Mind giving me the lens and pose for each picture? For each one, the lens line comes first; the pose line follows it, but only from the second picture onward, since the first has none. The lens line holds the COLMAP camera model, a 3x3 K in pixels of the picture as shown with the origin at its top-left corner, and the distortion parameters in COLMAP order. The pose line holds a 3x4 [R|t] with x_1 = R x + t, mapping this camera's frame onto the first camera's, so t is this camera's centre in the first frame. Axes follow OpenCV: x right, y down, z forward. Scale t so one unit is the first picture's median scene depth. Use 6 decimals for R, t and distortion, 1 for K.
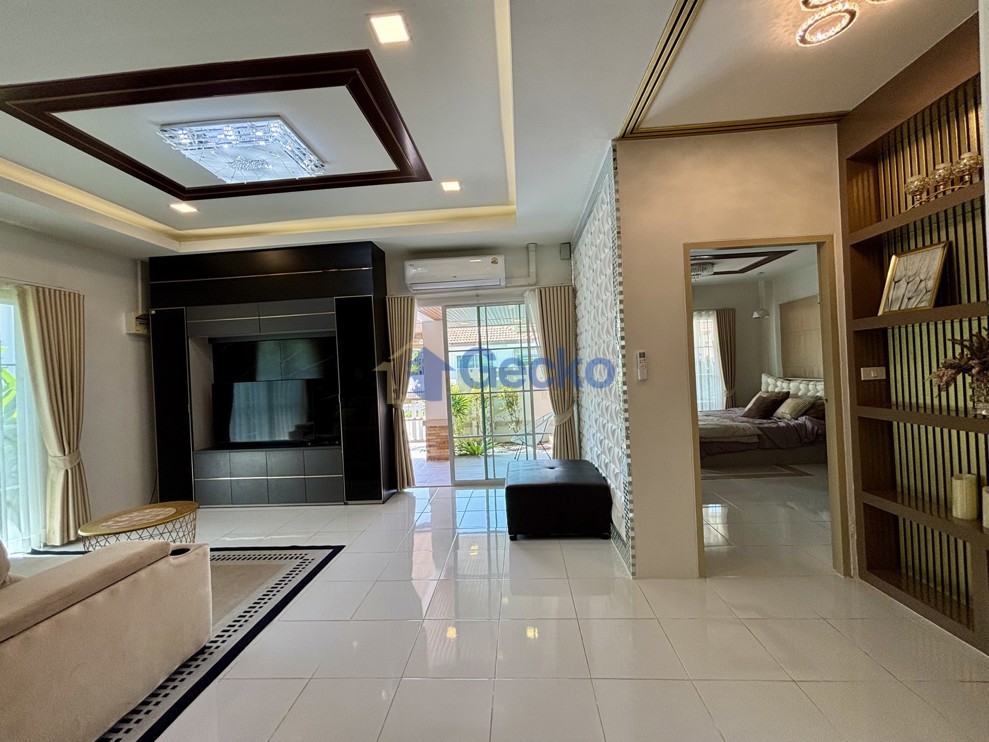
lens RADIAL K [[400.5, 0, 495.7], [0, 400.5, 370.8], [0, 0, 1]] dist [0.000678, 0.000130]
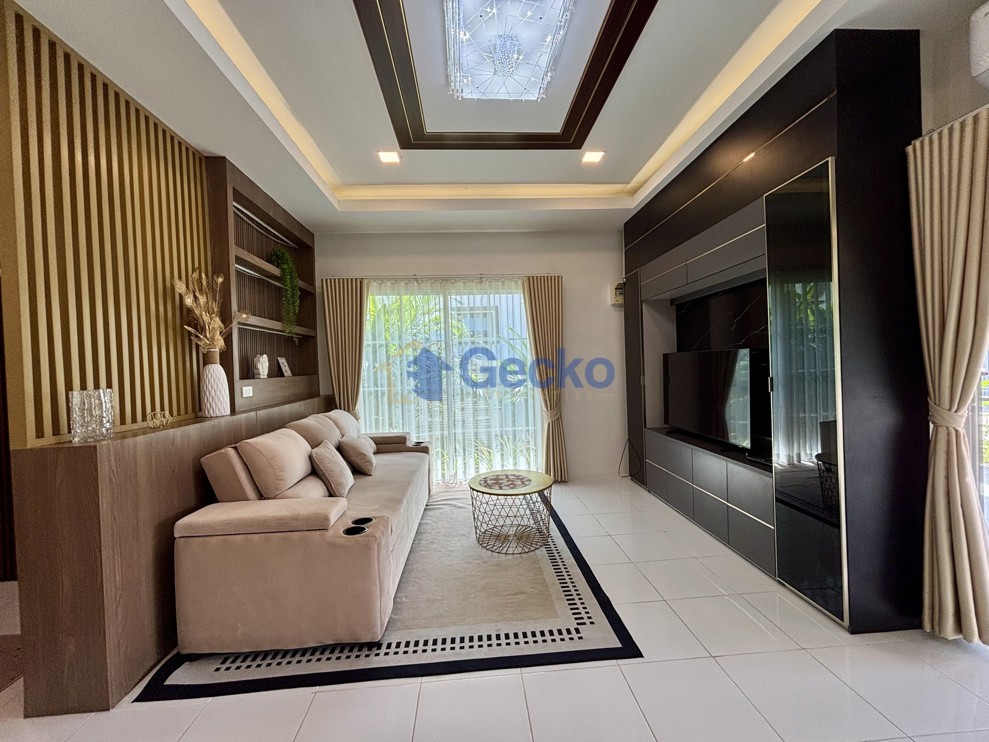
lens RADIAL K [[402.2, 0, 494.5], [0, 402.2, 371.0], [0, 0, 1]] dist [-0.000043, -0.000141]
pose [[0.132287, 0.057055, -0.989568, 0.087963], [0.025311, 0.997822, 0.060915, 0.007632], [0.990888, -0.033105, 0.130555, 0.553795]]
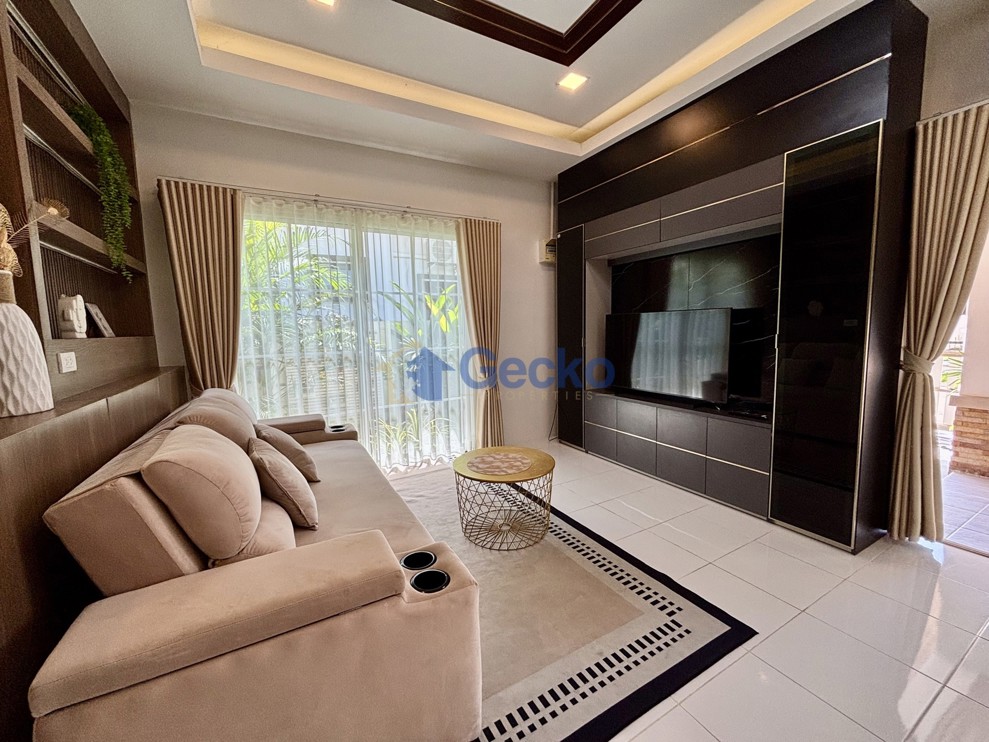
lens RADIAL K [[400.5, 0, 495.7], [0, 400.5, 370.8], [0, 0, 1]] dist [0.000678, 0.000130]
pose [[0.547970, 0.122985, -0.827408, -0.133124], [-0.003249, 0.989439, 0.144917, 0.028030], [0.836492, -0.076722, 0.542582, 0.354867]]
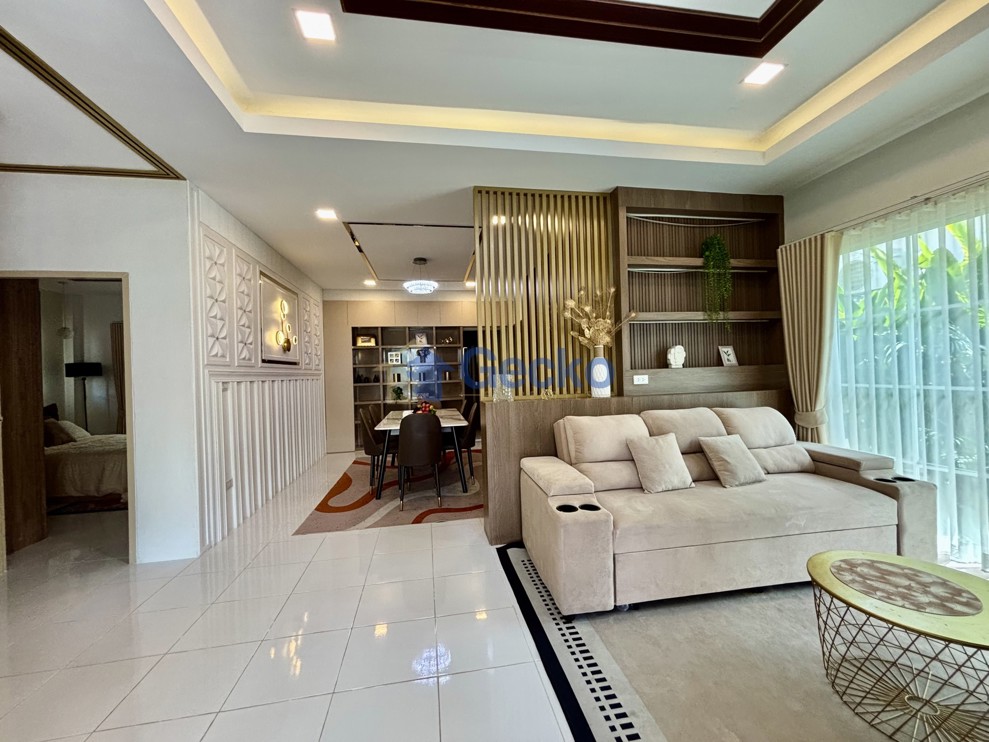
lens RADIAL K [[400.5, 0, 495.7], [0, 400.5, 370.8], [0, 0, 1]] dist [0.000678, 0.000130]
pose [[-0.969302, 0.078093, -0.233141, -0.175538], [0.076940, 0.996937, 0.014051, 0.022989], [0.233524, -0.004318, -0.972341, 0.914053]]
